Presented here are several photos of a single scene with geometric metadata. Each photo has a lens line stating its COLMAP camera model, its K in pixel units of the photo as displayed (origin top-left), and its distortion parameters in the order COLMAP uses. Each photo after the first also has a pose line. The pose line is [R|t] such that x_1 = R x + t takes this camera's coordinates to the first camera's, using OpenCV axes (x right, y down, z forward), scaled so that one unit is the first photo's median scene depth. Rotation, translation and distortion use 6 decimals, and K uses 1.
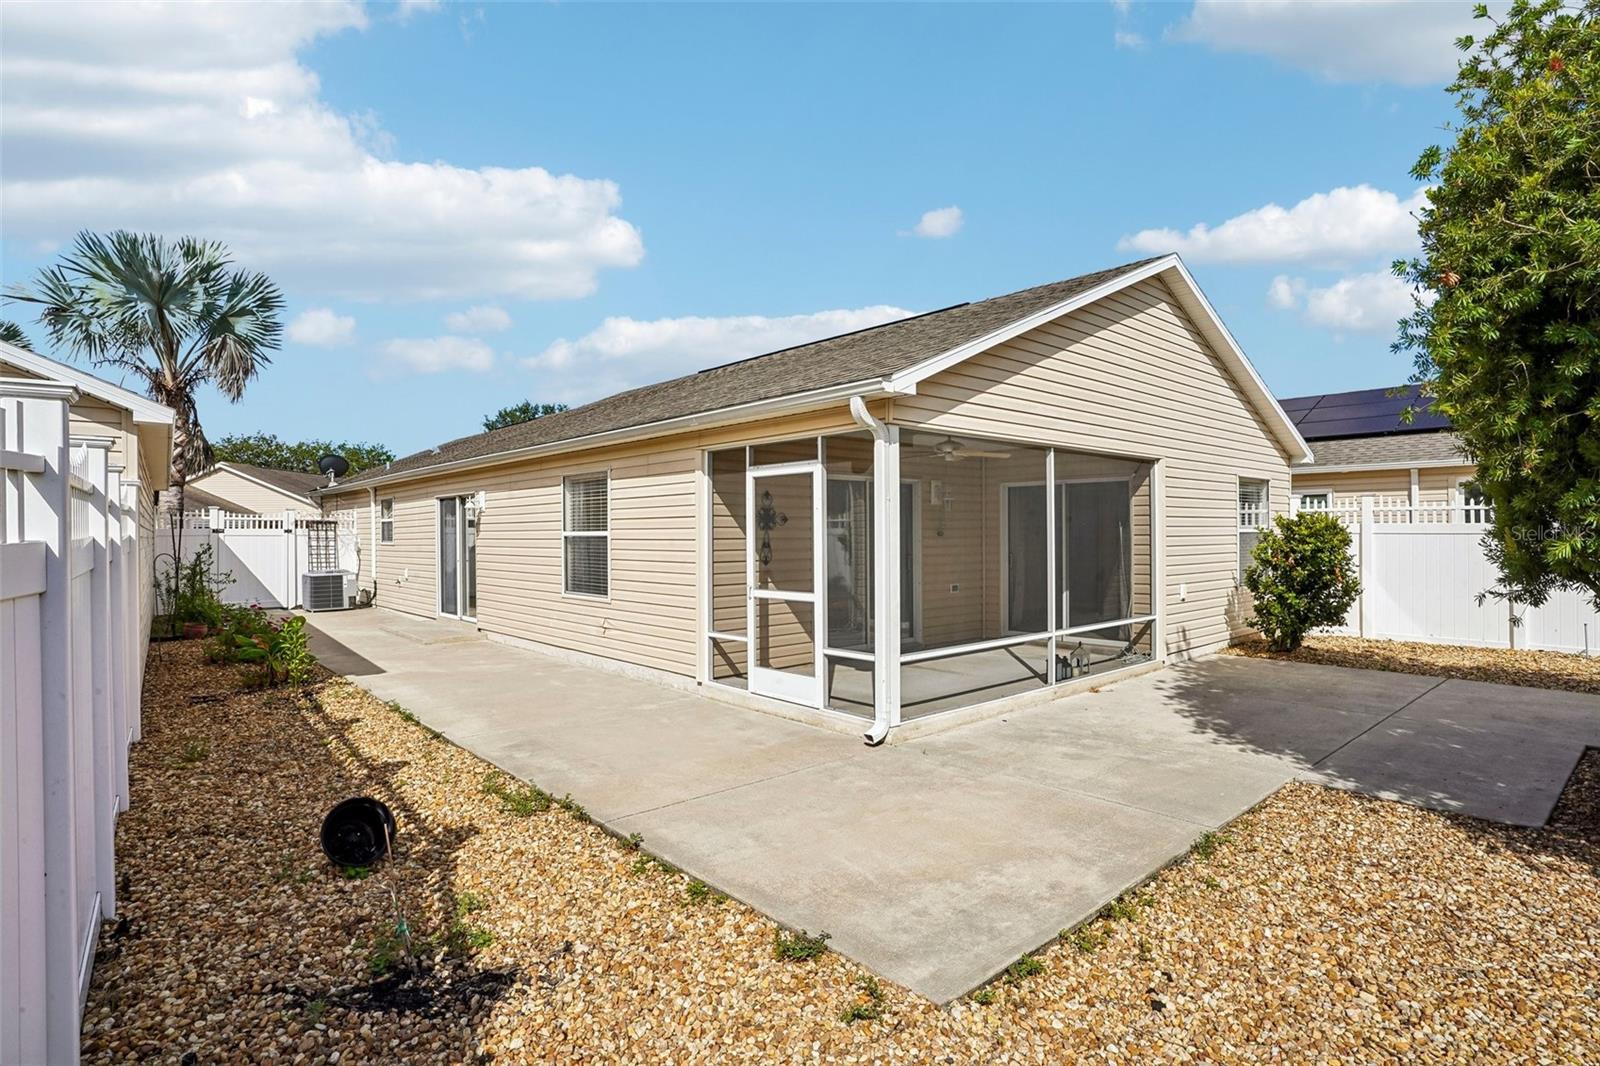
lens RADIAL K [[811.0, 0, 800.0], [0, 811.0, 533.0], [0, 0, 1]] dist [-0.086923, -0.000020]
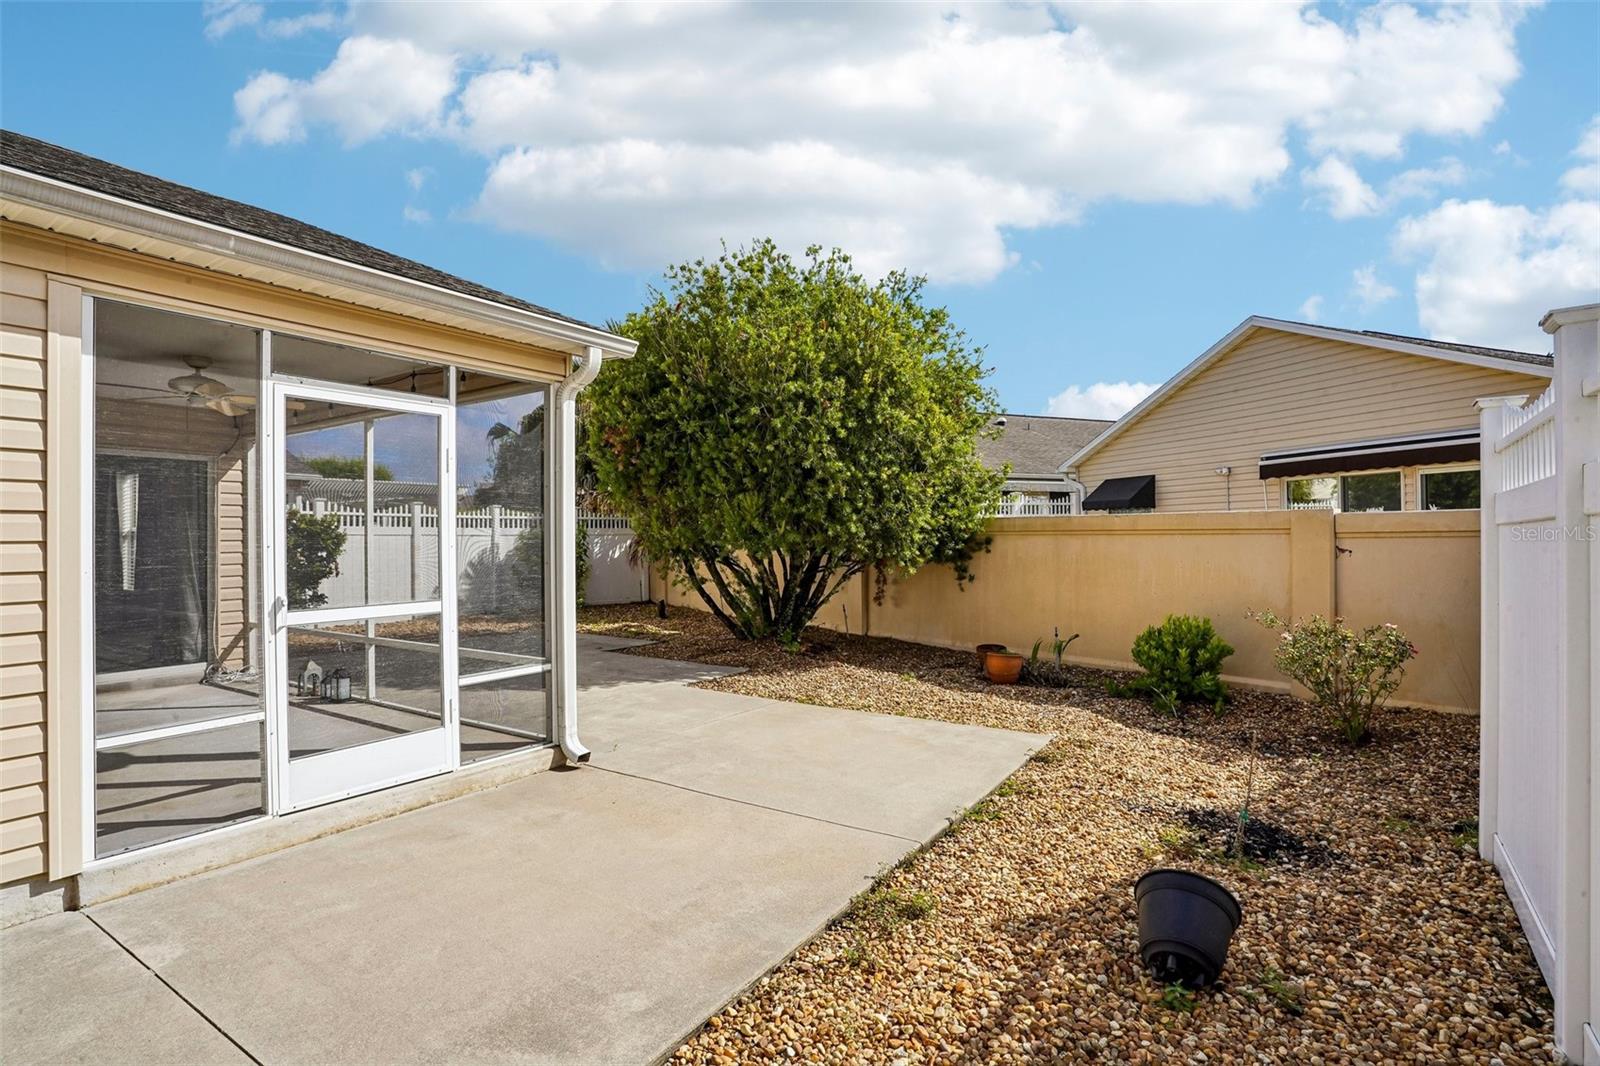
lens RADIAL K [[772.4, 0, 800.0], [0, 772.4, 533.0], [0, 0, 1]] dist [-0.052819, 0.000060]
pose [[-0.257087, 0.016560, 0.966246, -0.602449], [0.006601, 0.999860, -0.015380, 0.028790], [-0.966366, 0.002424, -0.257161, 0.802748]]
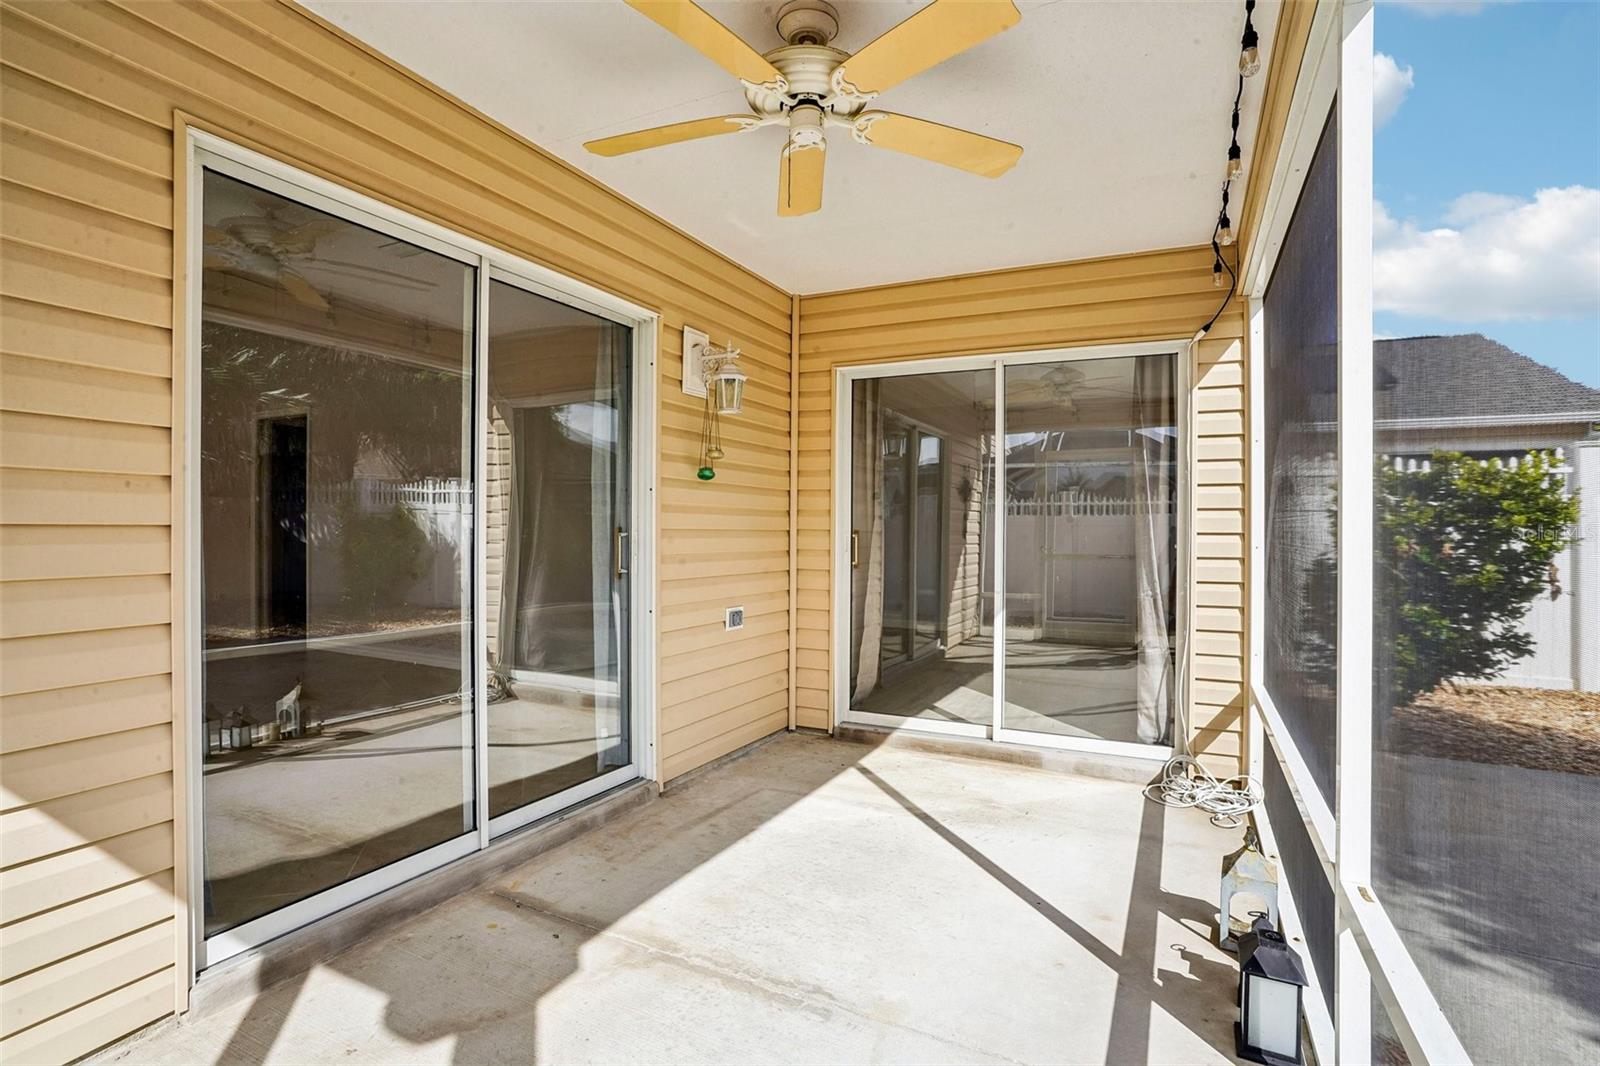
lens RADIAL K [[772.4, 0, 800.0], [0, 772.4, 533.0], [0, 0, 1]] dist [-0.052819, 0.000060]
pose [[0.927303, 0.014347, 0.374037, 0.115106], [-0.016083, 0.999870, 0.001519, 0.037204], [-0.373967, -0.007424, 0.927412, 0.924073]]
